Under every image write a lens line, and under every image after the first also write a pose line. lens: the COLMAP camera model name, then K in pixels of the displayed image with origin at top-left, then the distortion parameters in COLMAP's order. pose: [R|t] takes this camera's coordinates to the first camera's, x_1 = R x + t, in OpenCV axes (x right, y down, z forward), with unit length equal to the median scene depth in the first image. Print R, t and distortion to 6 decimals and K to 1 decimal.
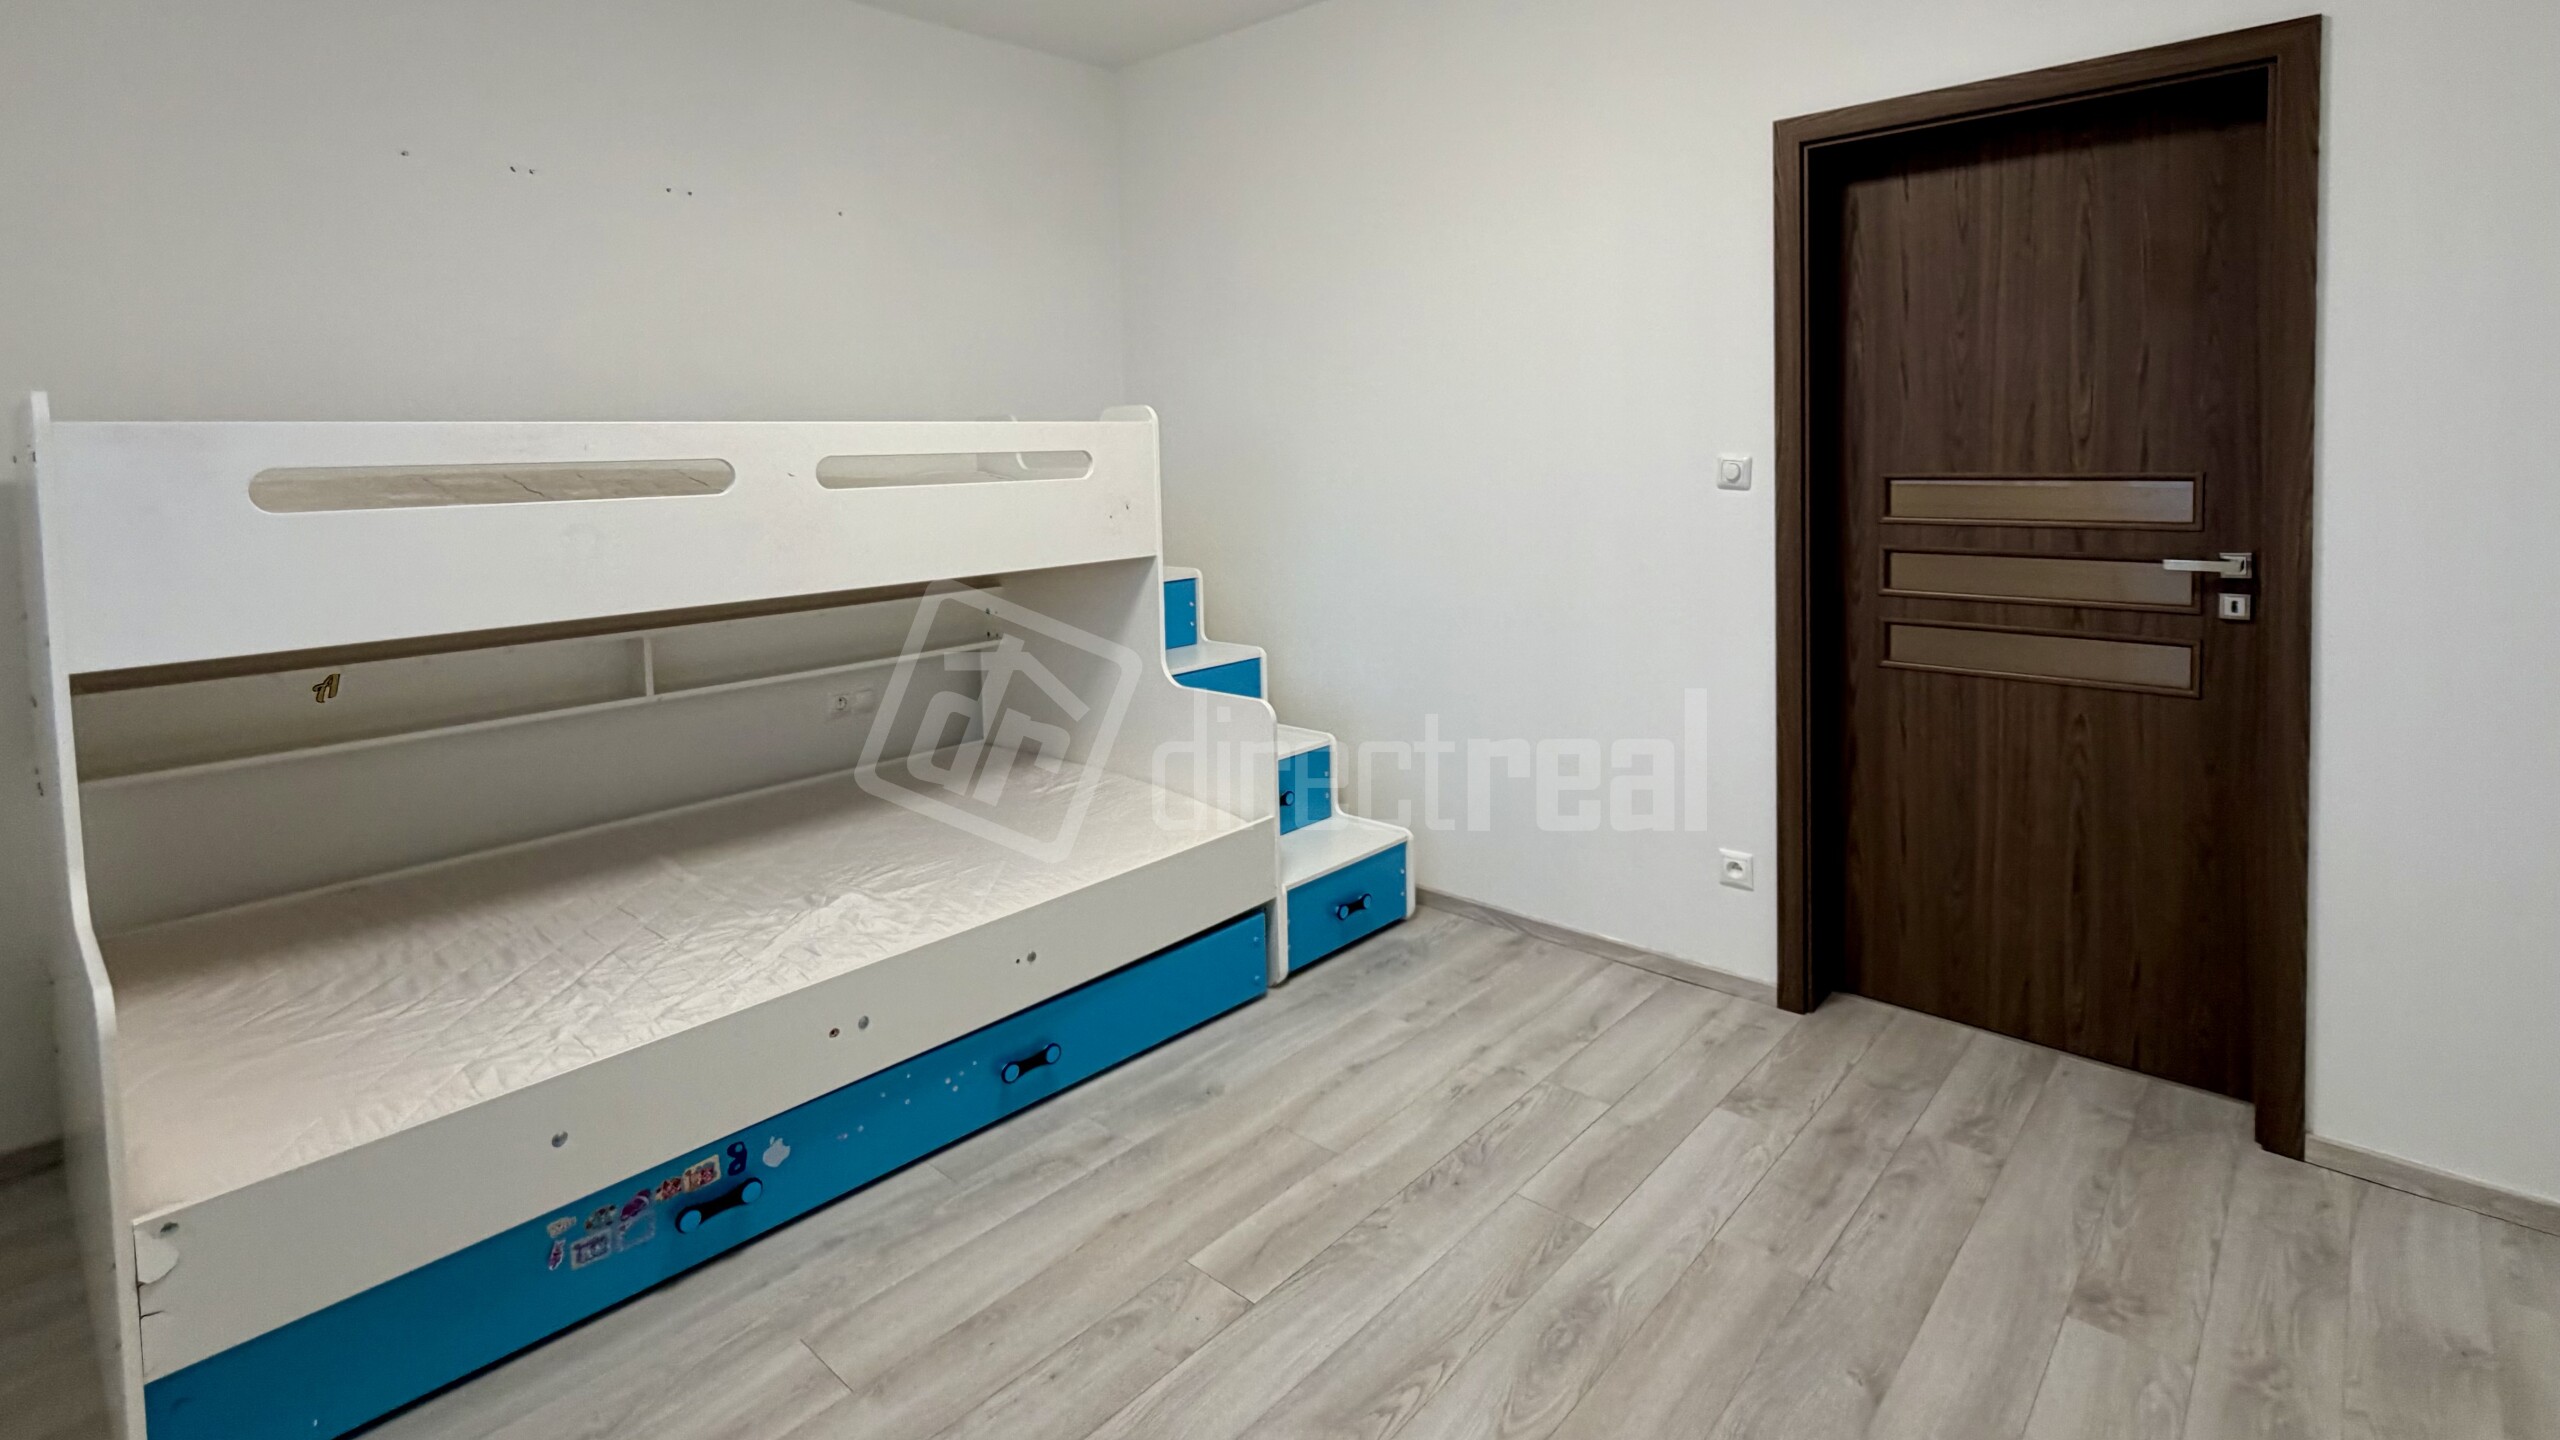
lens RADIAL K [[1140.4, 0, 1274.7], [0, 1140.4, 719.6], [0, 0, 1]] dist [-0.000070, 0.000502]
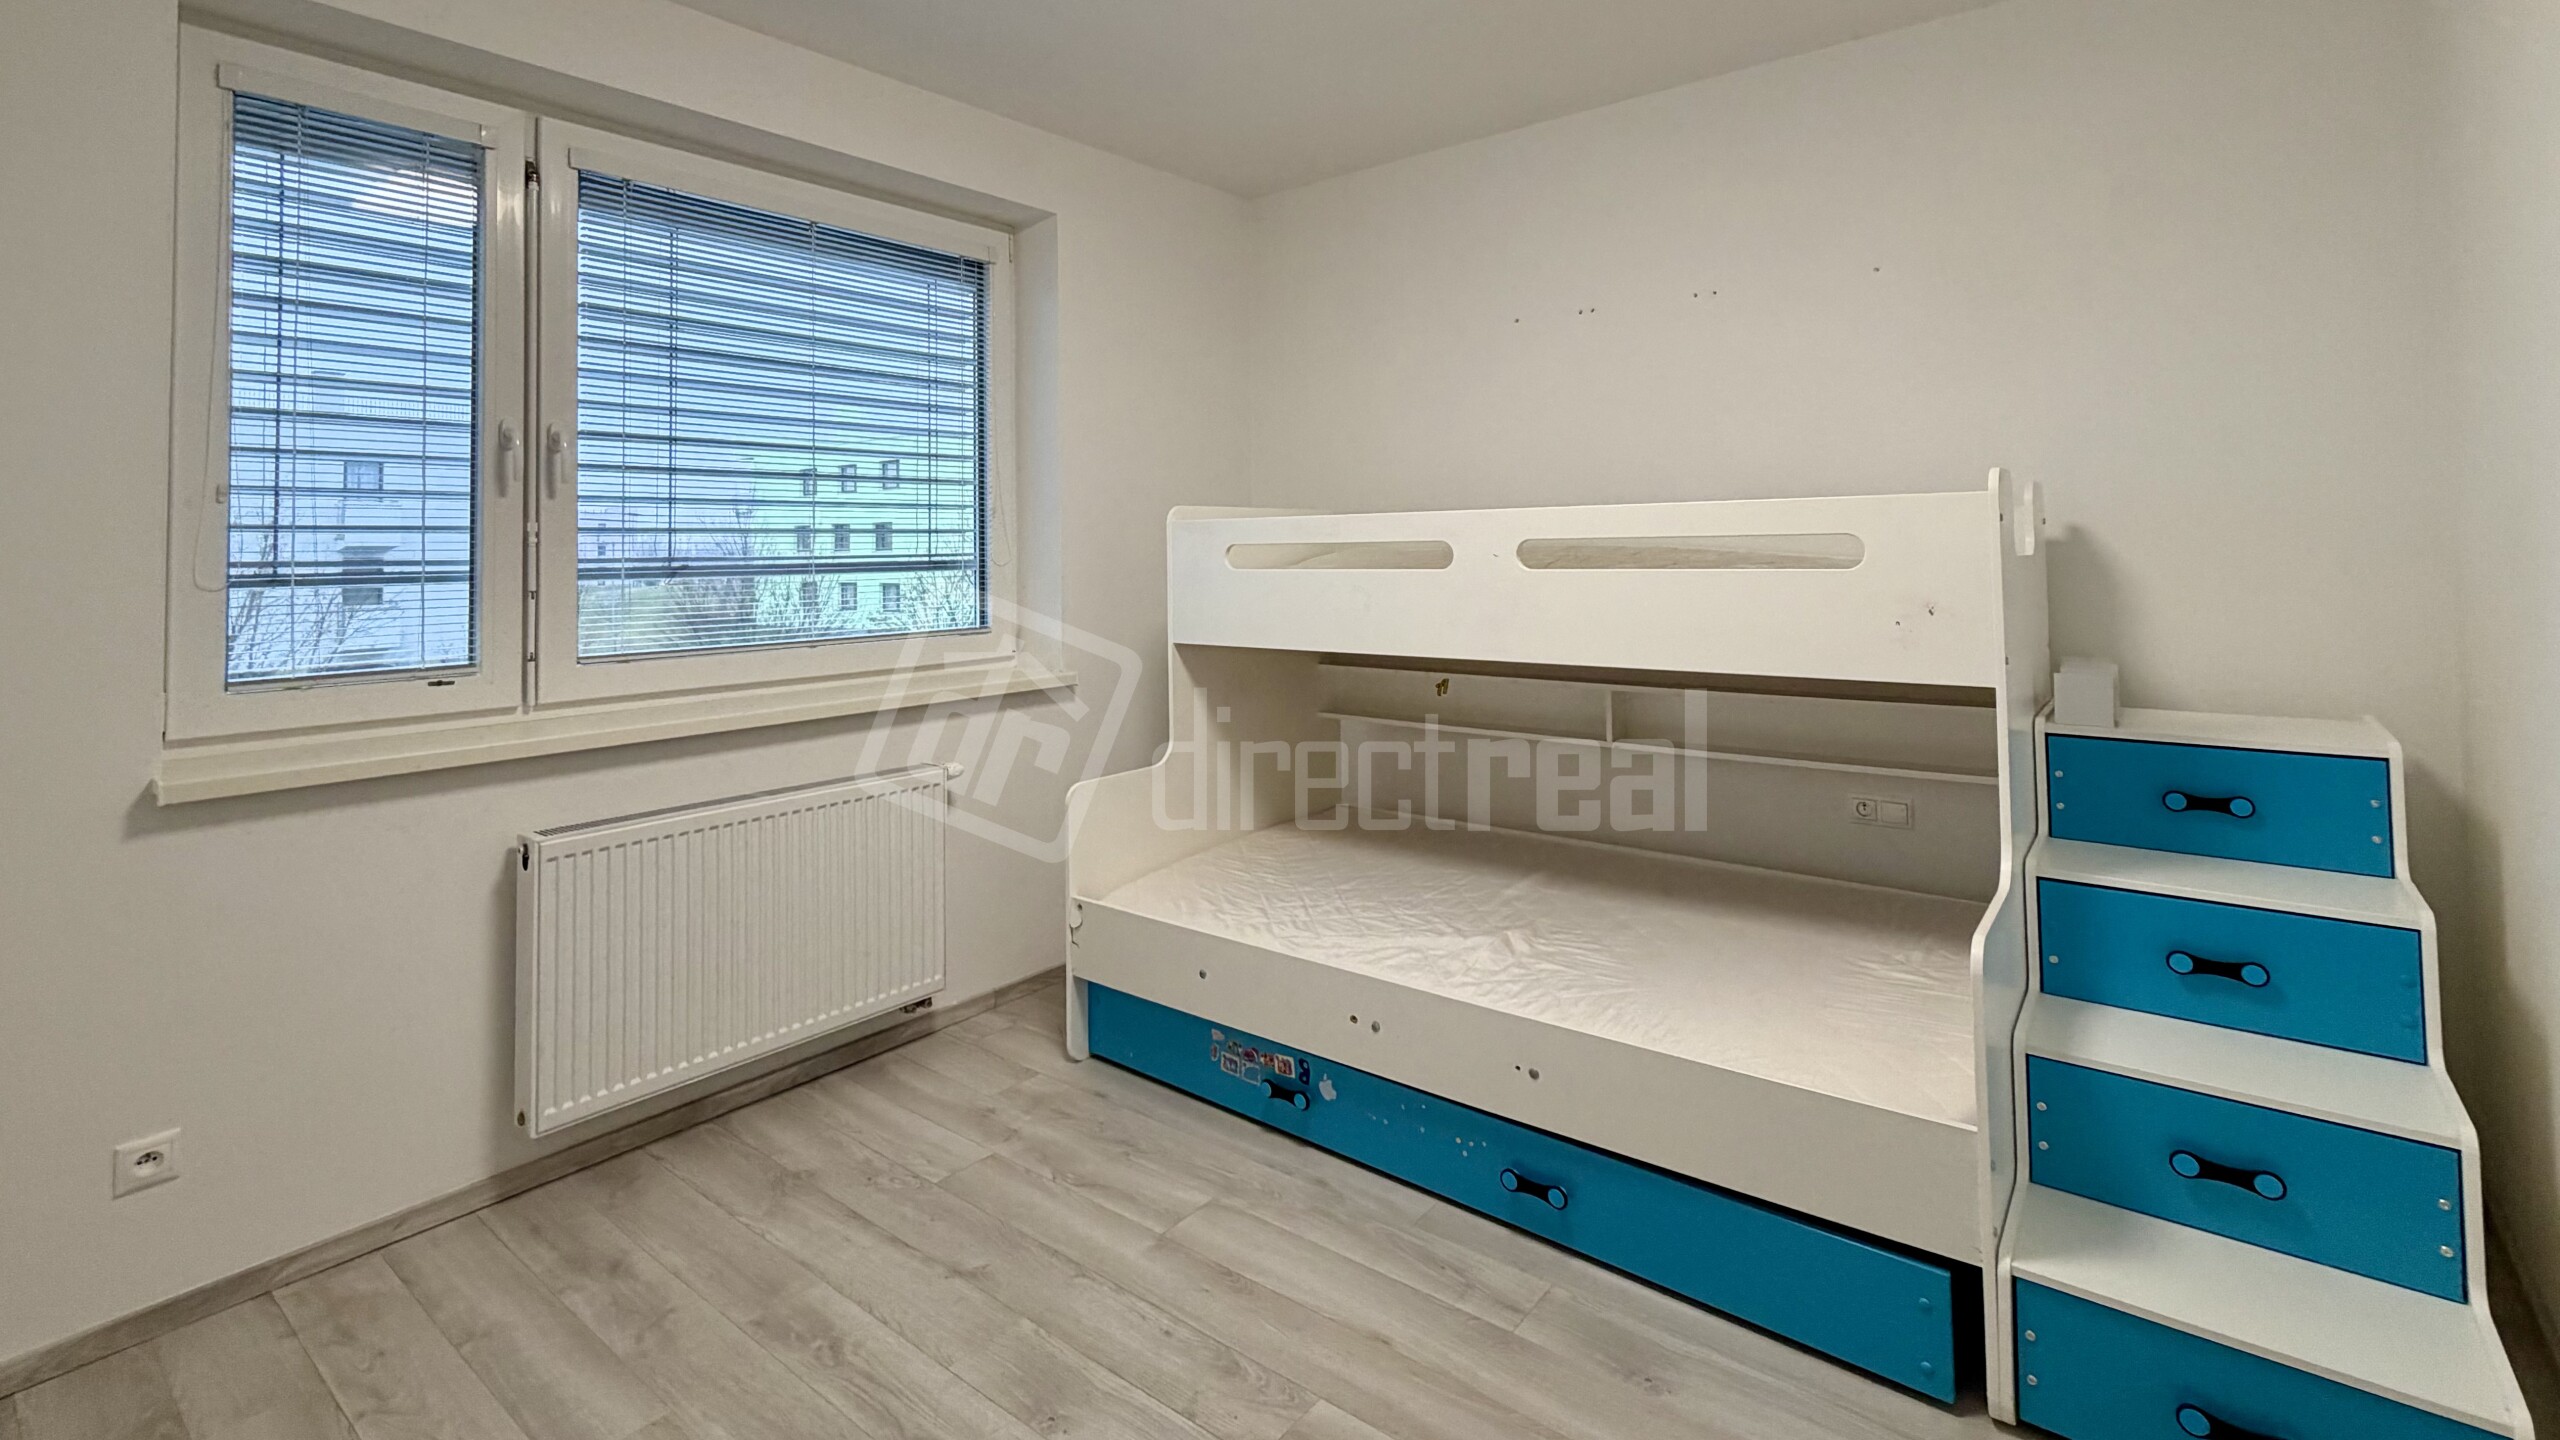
lens RADIAL K [[1140.4, 0, 1292.5], [0, 1140.4, 708.6], [0, 0, 1]] dist [-0.000070, 0.000502]
pose [[0.088844, 0.160197, -0.983079, 0.742778], [-0.215246, 0.966748, 0.138083, -0.194085], [0.972510, 0.199336, 0.120372, 0.748198]]
